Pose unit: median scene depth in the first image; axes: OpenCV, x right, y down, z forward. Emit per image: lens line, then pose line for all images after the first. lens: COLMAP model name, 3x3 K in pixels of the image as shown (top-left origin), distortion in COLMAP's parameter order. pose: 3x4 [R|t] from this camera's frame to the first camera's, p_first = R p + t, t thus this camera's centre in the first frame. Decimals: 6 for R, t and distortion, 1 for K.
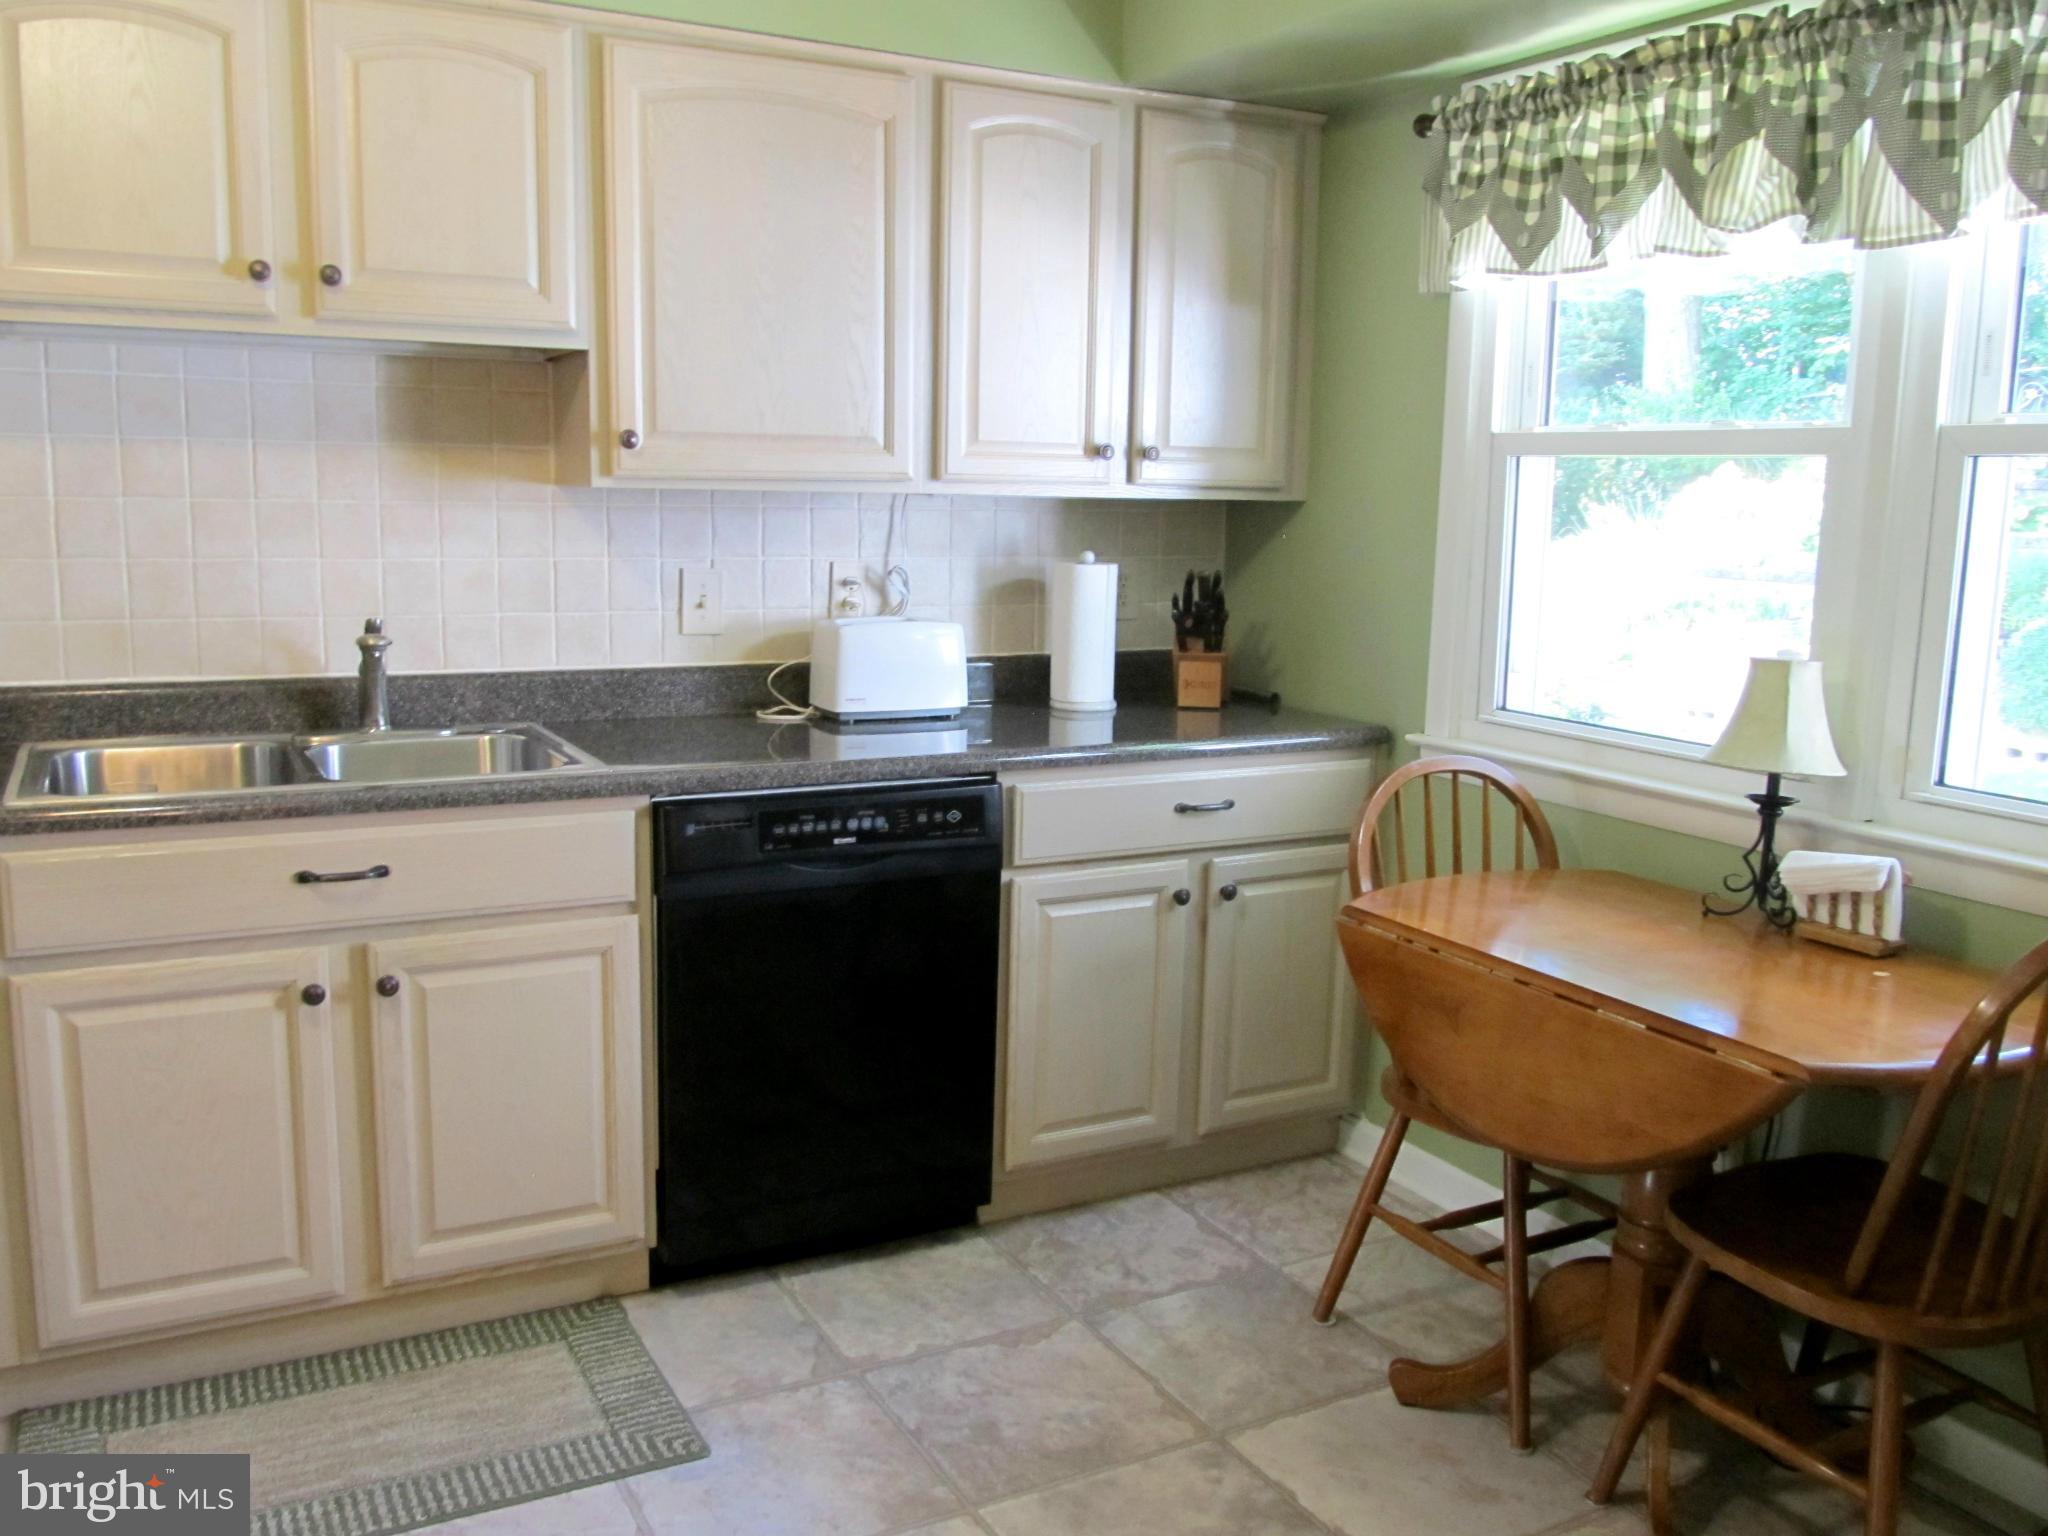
lens RADIAL K [[1695.6, 0, 1026.0], [0, 1695.6, 751.5], [0, 0, 1]] dist [-0.066089, 0.022531]
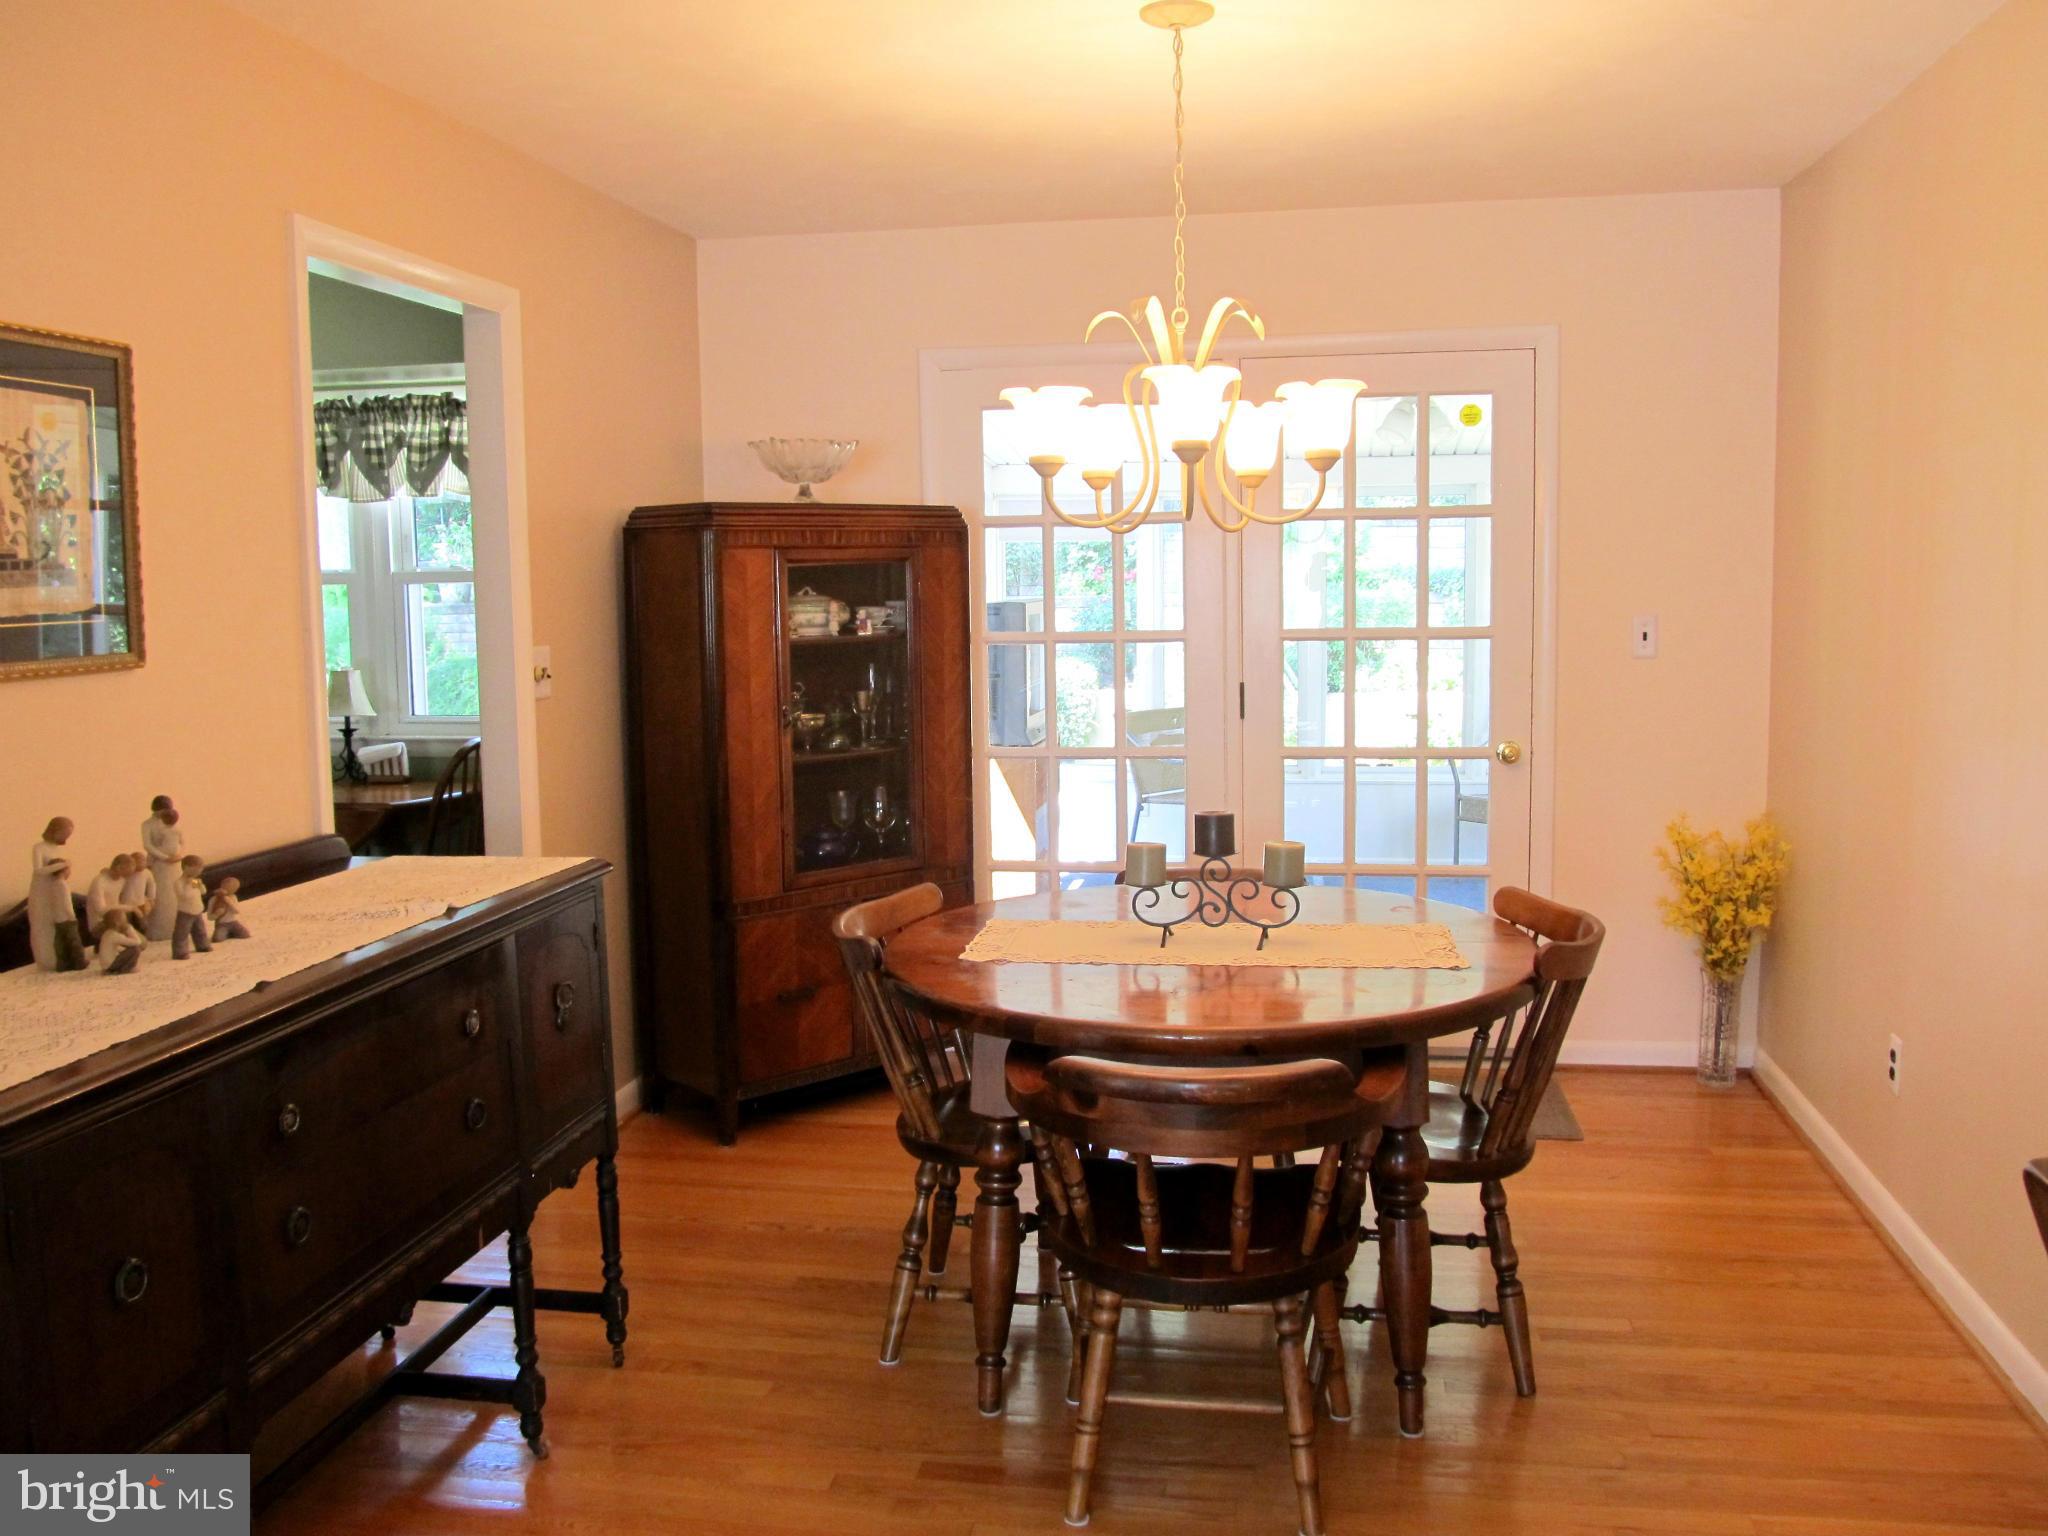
lens RADIAL K [[1648.7, 0, 1112.3], [0, 1648.7, 761.2], [0, 0, 1]] dist [-0.078661, 0.047636]
pose [[0.589792, -0.118044, 0.798881, -0.763926], [0.145791, 0.988568, 0.038439, 0.142369], [-0.794286, 0.093799, 0.600259, -1.245663]]
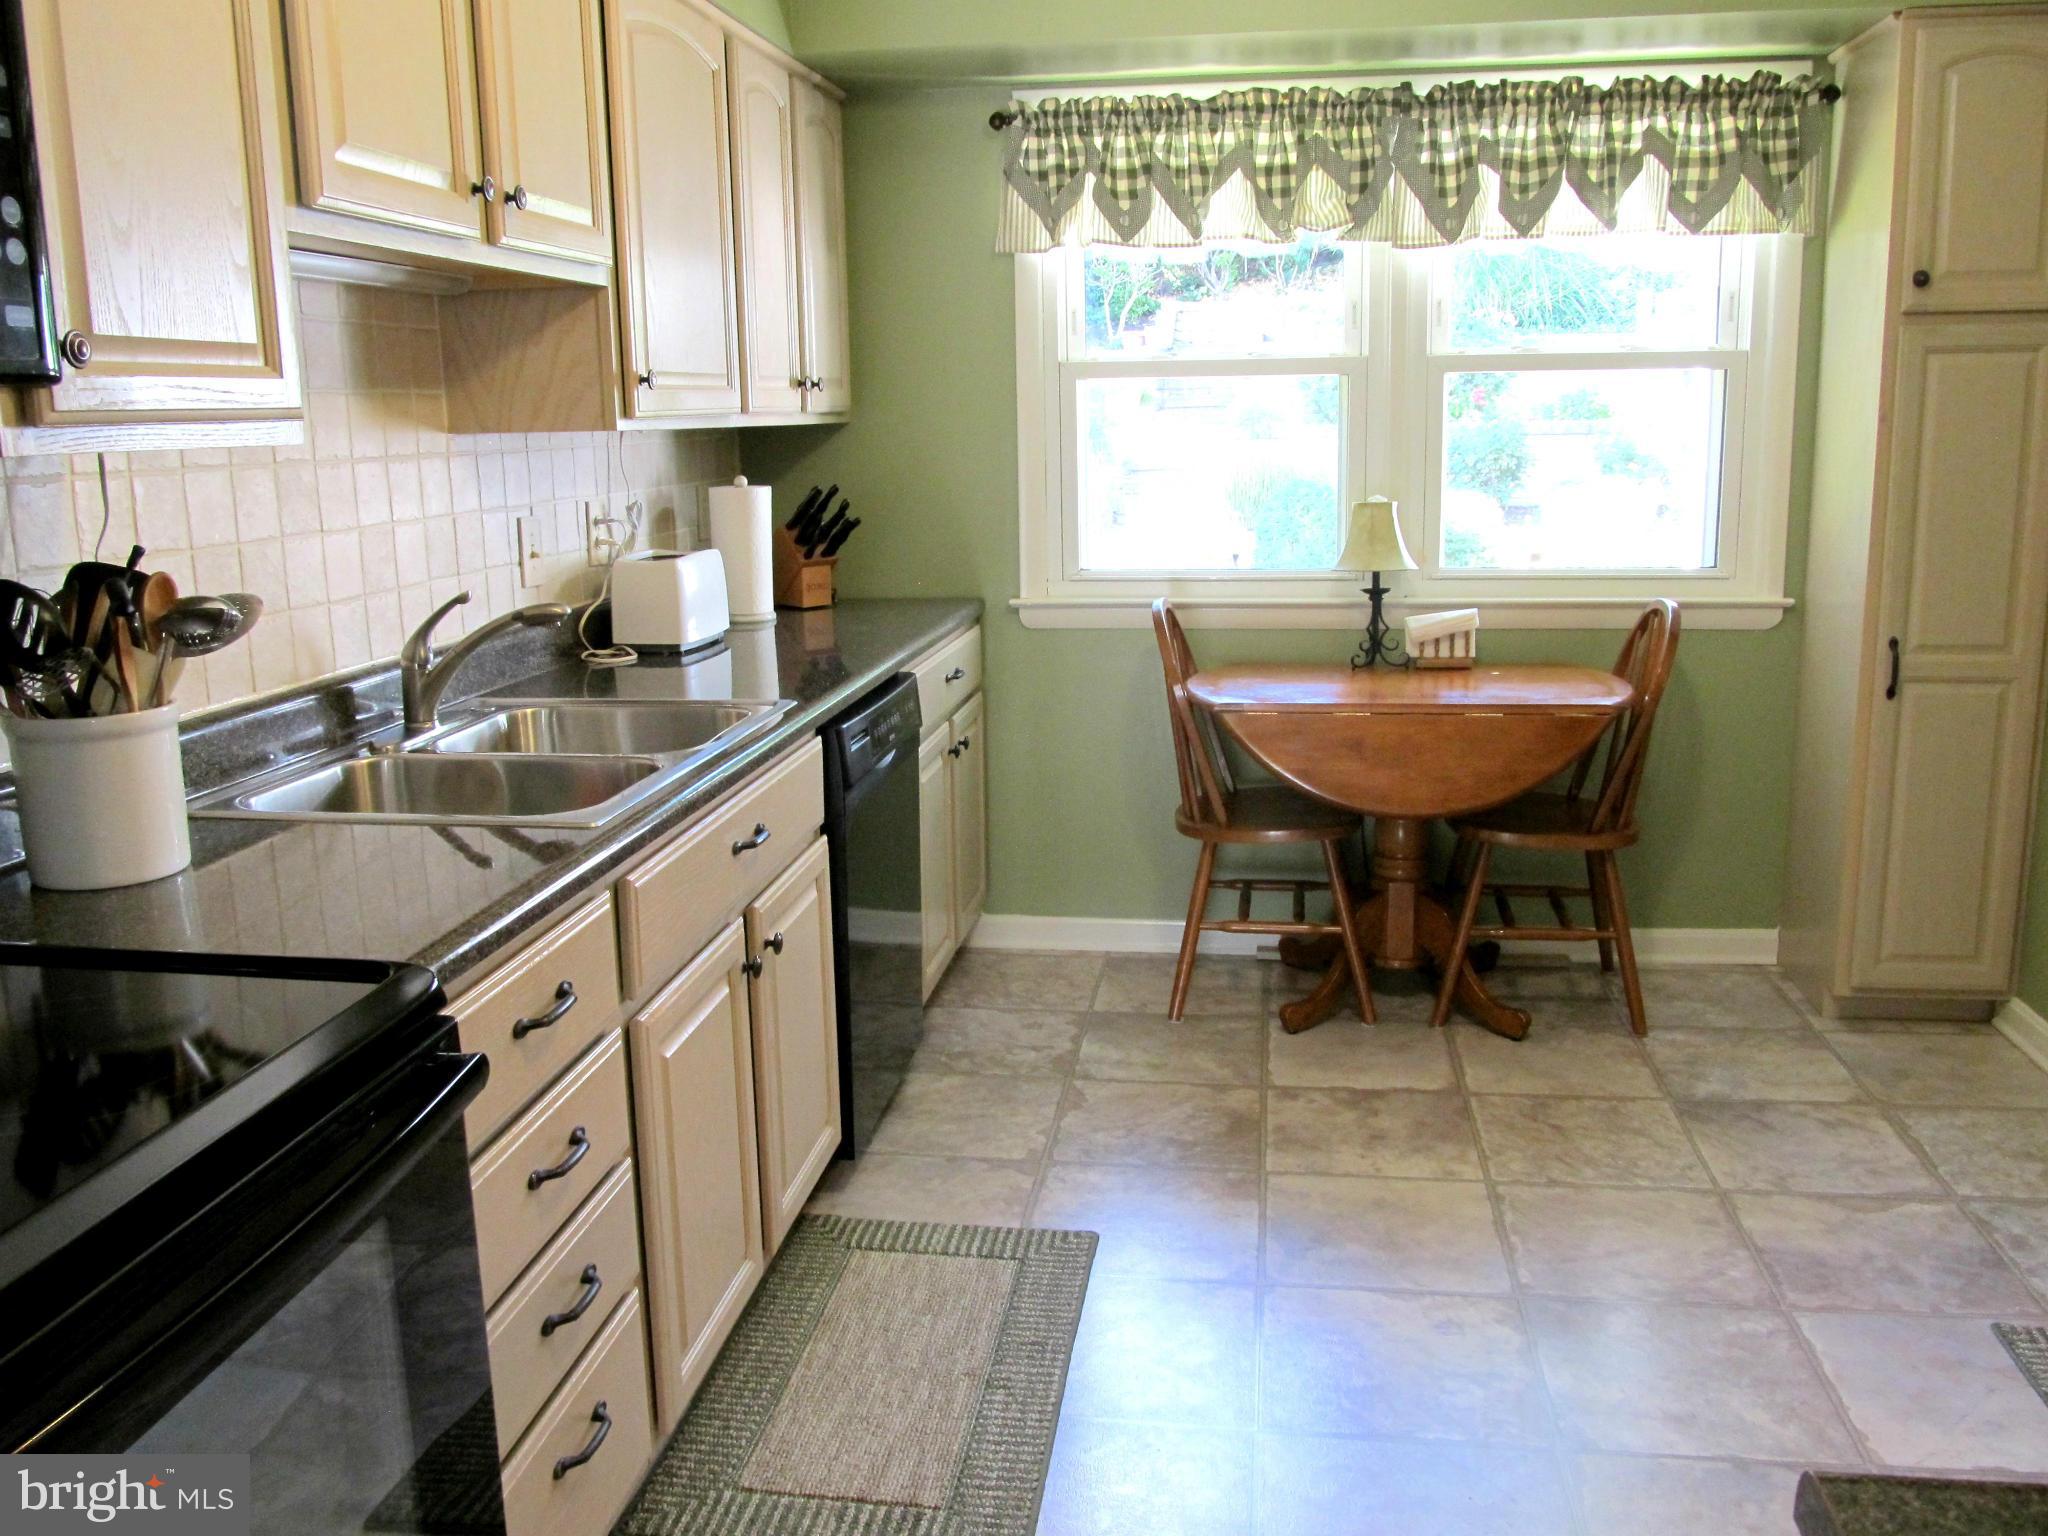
lens RADIAL K [[1695.6, 0, 1026.0], [0, 1695.6, 751.5], [0, 0, 1]] dist [-0.066089, 0.022531]
pose [[0.594896, -0.189372, 0.781177, -1.052997], [0.153111, 0.980754, 0.121154, -0.068001], [-0.789086, 0.047533, 0.612441, 0.278394]]
